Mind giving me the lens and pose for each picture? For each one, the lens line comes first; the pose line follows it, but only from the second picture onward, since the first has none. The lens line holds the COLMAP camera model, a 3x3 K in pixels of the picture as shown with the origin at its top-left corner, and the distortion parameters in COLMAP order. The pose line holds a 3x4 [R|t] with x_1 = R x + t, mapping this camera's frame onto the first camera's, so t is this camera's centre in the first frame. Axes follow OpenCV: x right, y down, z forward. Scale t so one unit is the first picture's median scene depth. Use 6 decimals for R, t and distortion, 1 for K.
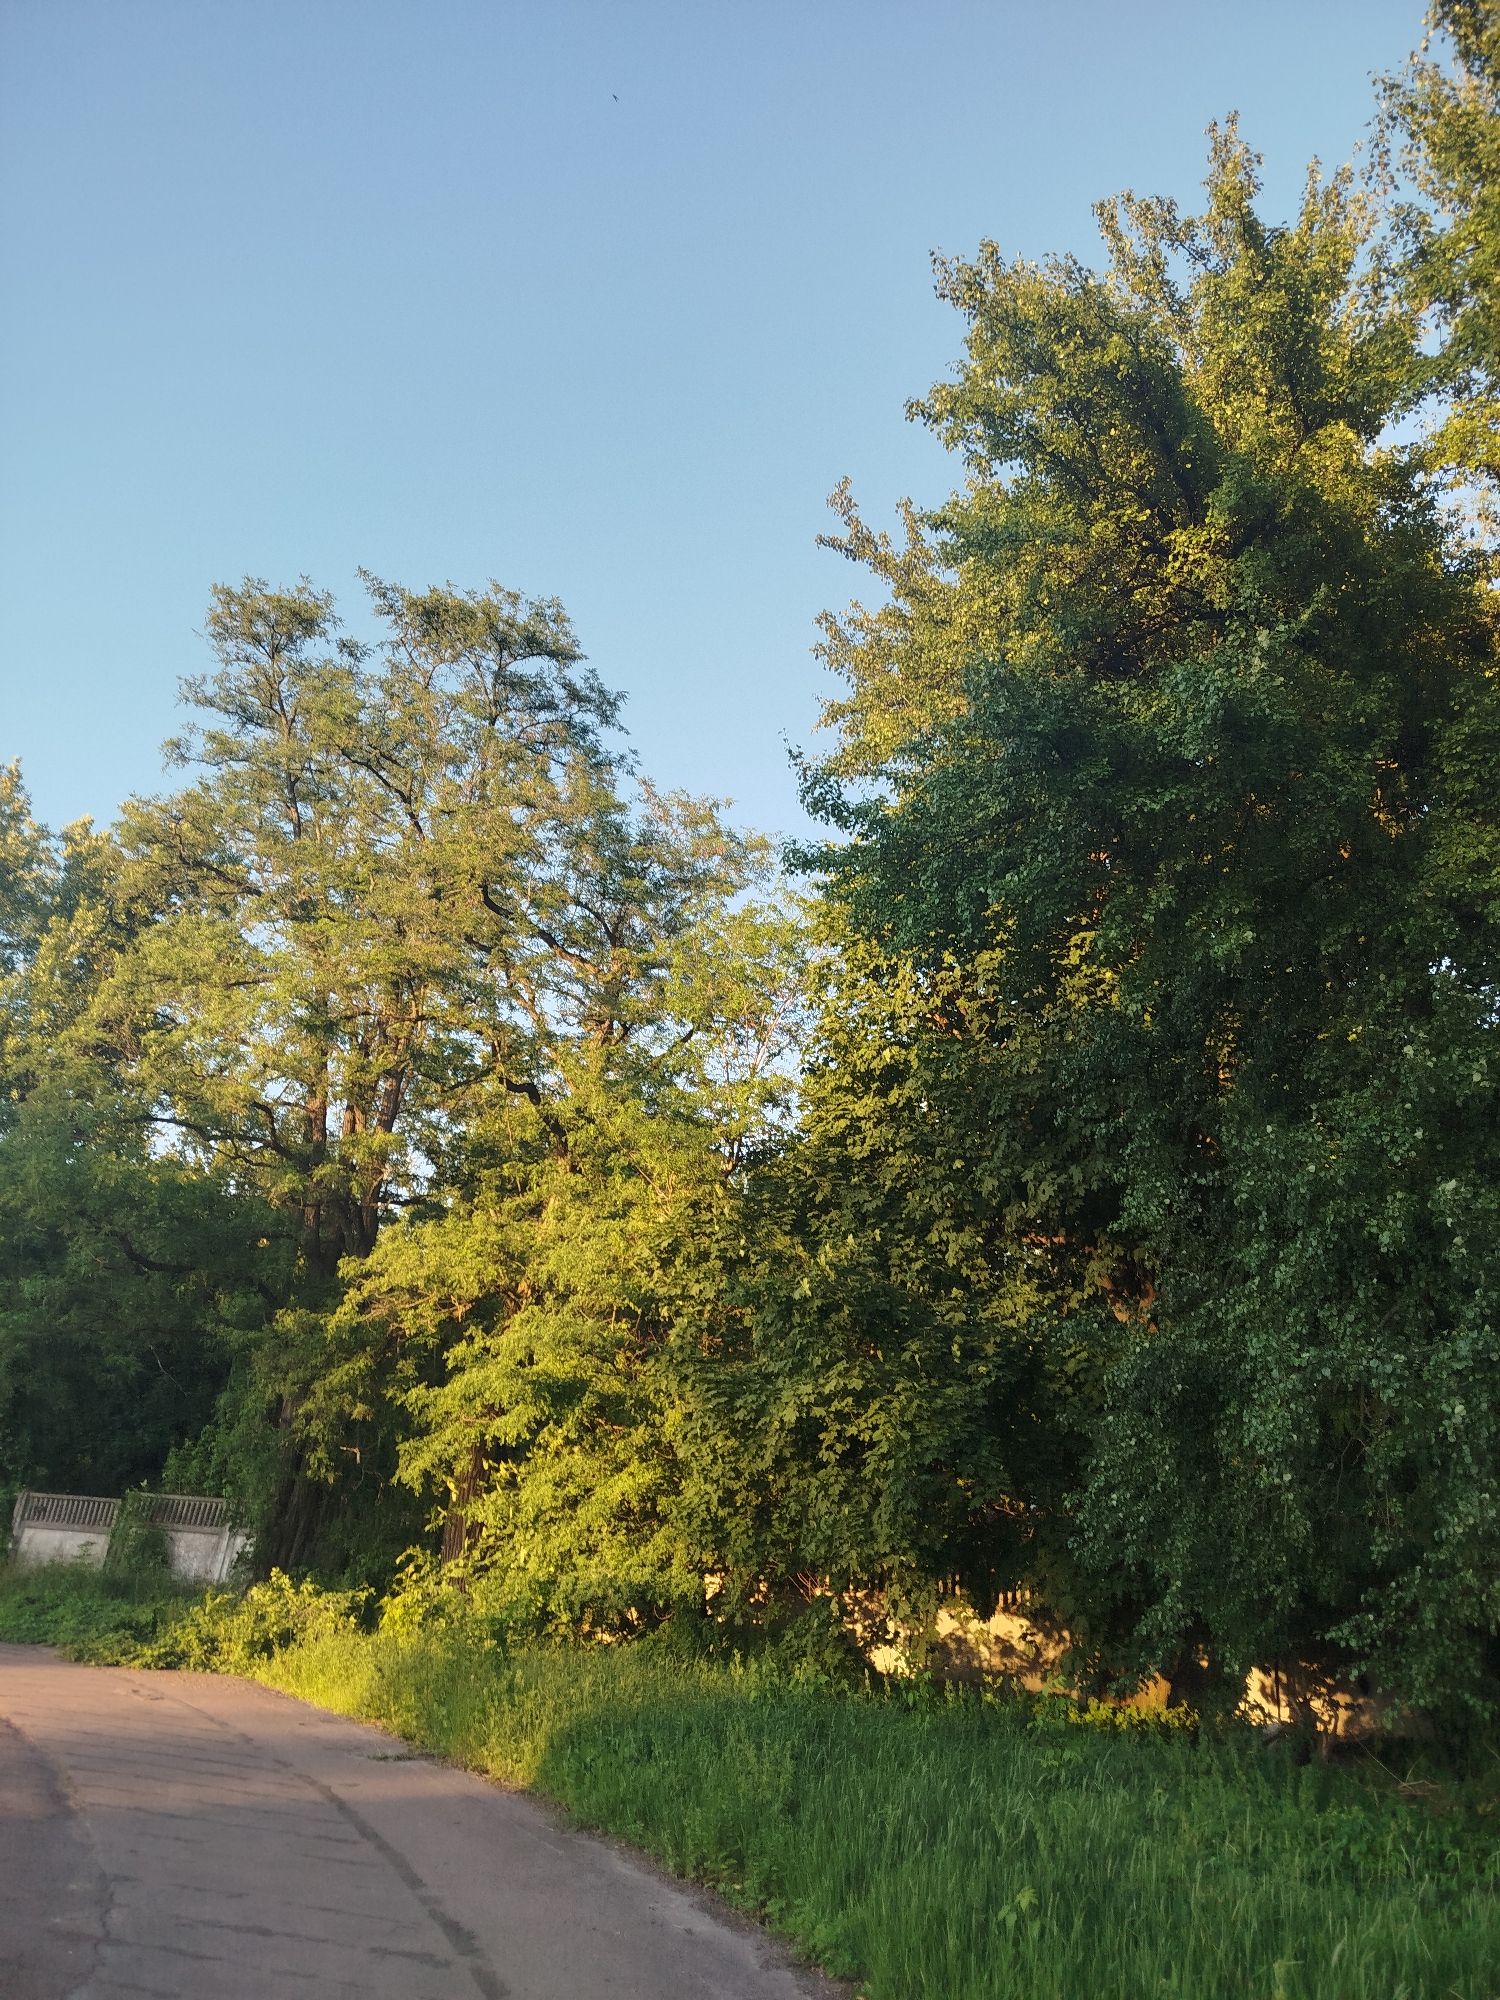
lens RADIAL K [[1382.3, 0, 745.0], [0, 1382.3, 1006.3], [0, 0, 1]] dist [0.039071, -0.007389]
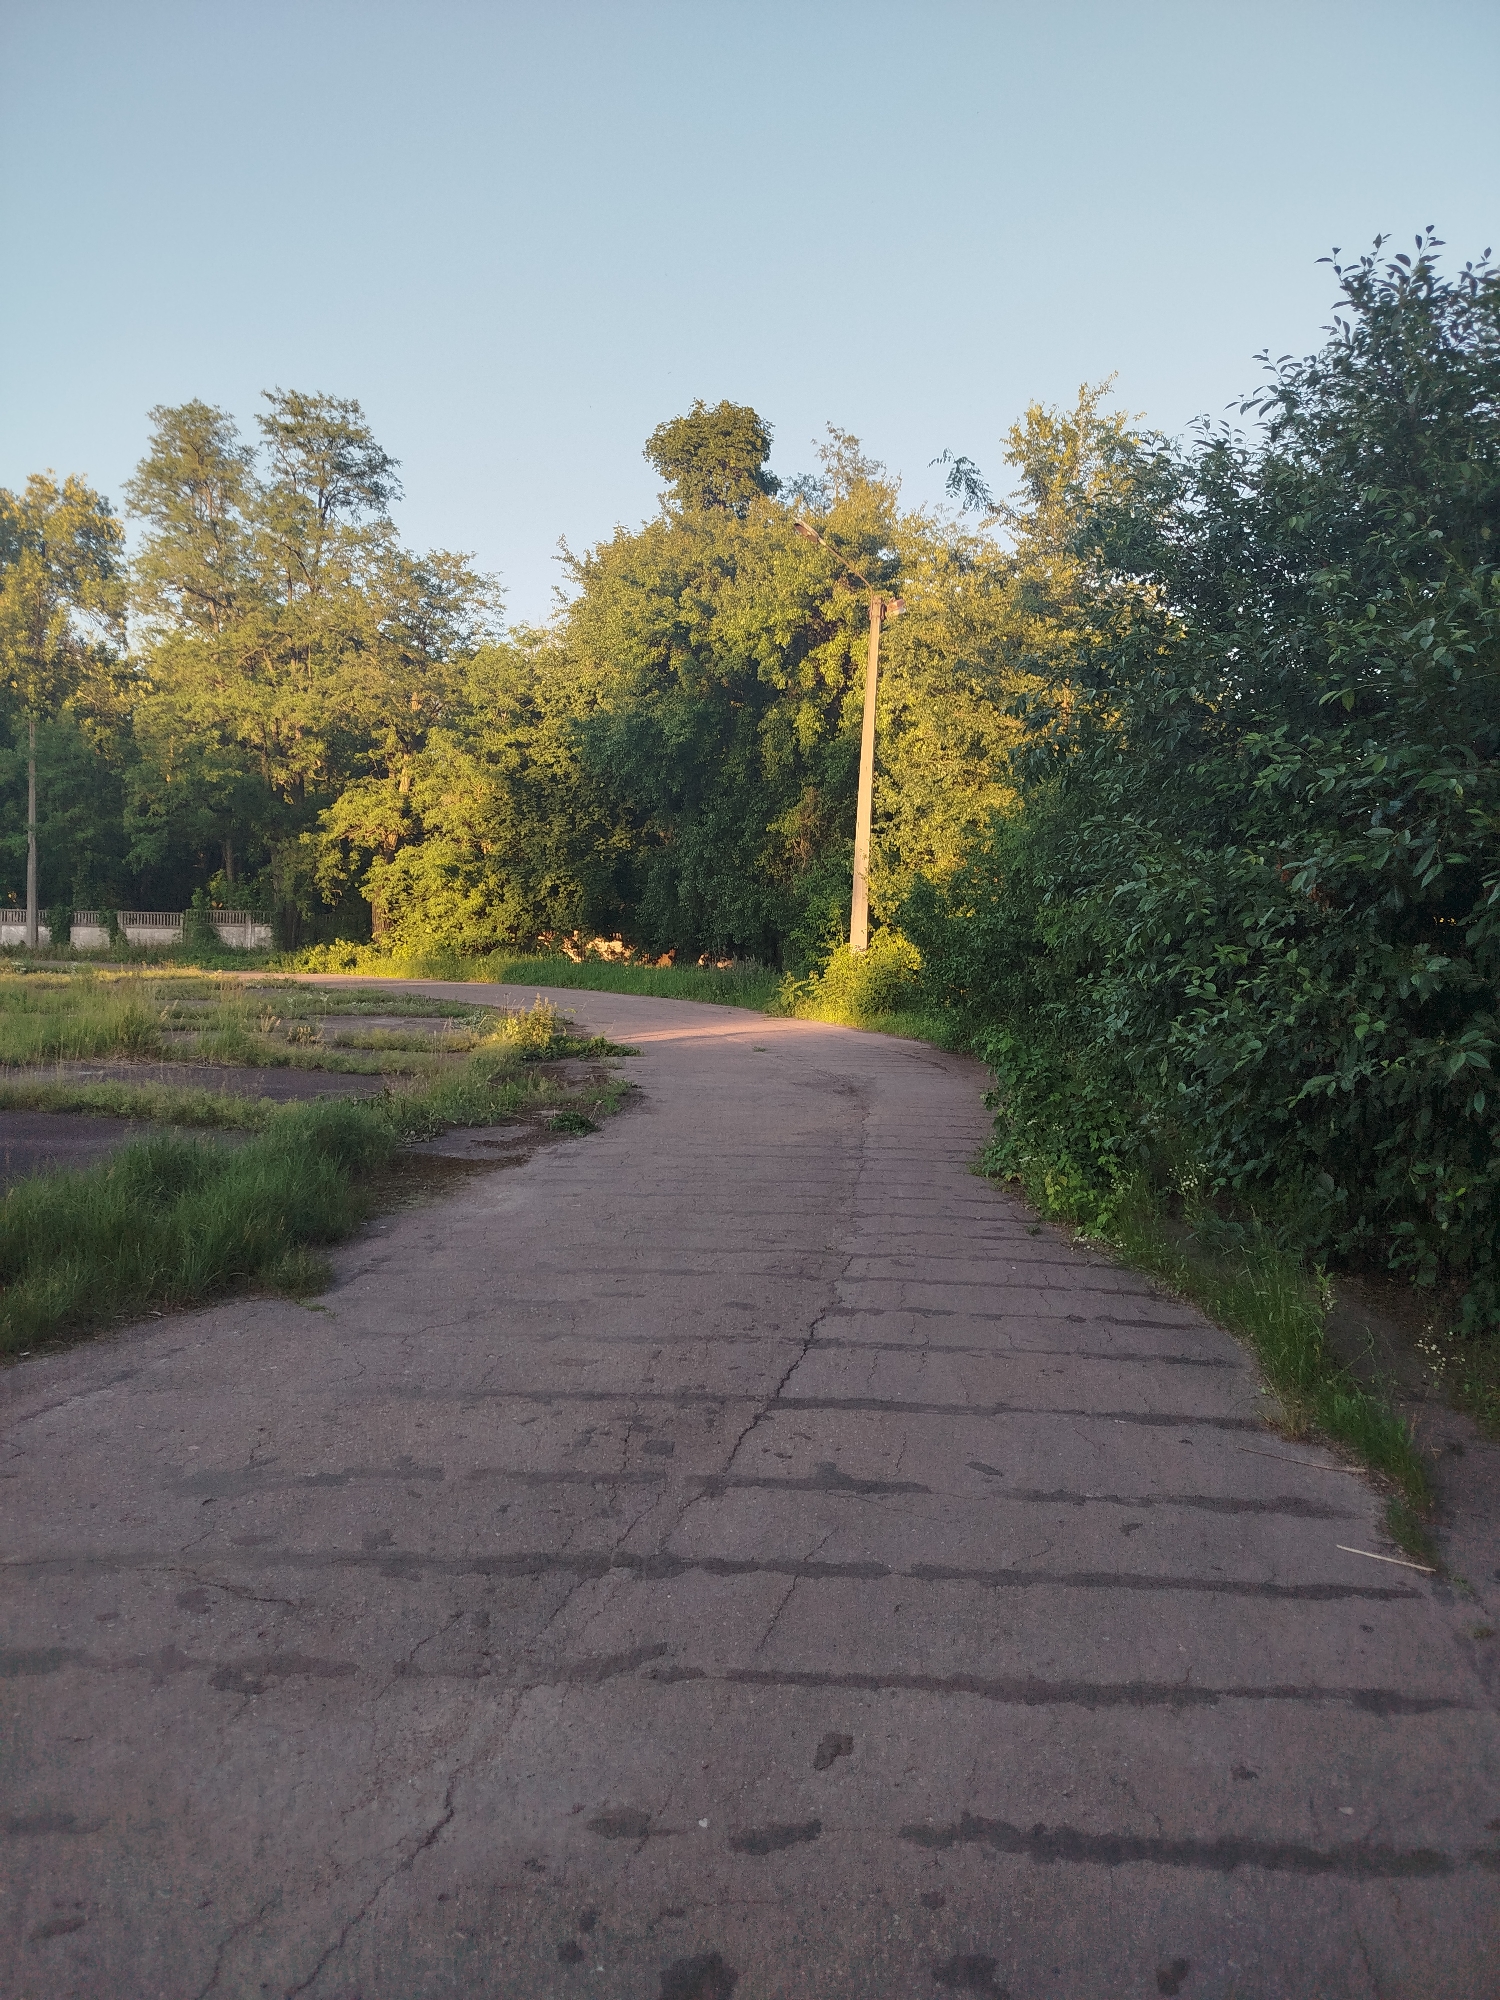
lens RADIAL K [[1382.3, 0, 746.4], [0, 1382.3, 1000.0], [0, 0, 1]] dist [0.039071, -0.007389]
pose [[0.960006, -0.069365, 0.271251, -0.309940], [-0.054504, 0.903988, 0.424070, -0.620650], [-0.274623, -0.421894, 0.864053, -1.465486]]
